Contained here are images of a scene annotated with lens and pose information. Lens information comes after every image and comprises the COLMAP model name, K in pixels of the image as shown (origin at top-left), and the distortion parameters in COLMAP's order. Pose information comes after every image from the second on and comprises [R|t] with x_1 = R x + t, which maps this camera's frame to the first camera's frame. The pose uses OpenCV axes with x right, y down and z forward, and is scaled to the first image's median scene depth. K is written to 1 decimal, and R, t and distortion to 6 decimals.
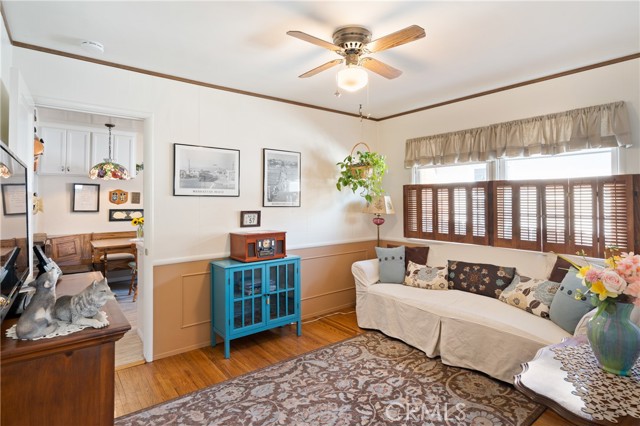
lens RADIAL K [[335.8, 0, 320.0], [0, 335.8, 199.1], [0, 0, 1]] dist [0.001669, 0.000319]
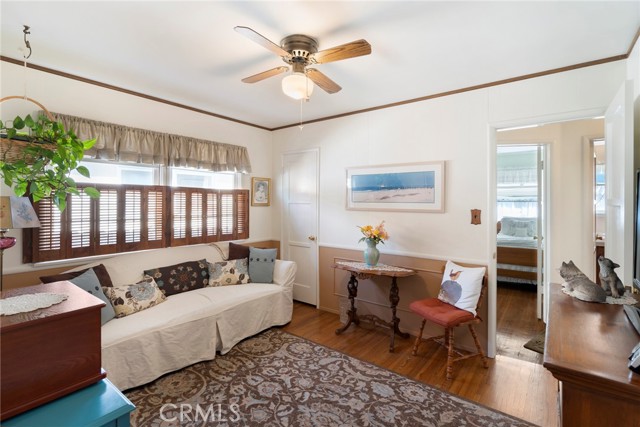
lens RADIAL K [[297.4, 0, 323.2], [0, 297.4, 208.8], [0, 0, 1]] dist [-0.003782, -0.000124]
pose [[-0.254677, -0.011585, 0.966957, -0.650662], [-0.004108, 0.999932, 0.010898, 0.007136], [-0.967018, -0.001197, -0.254707, 0.953479]]
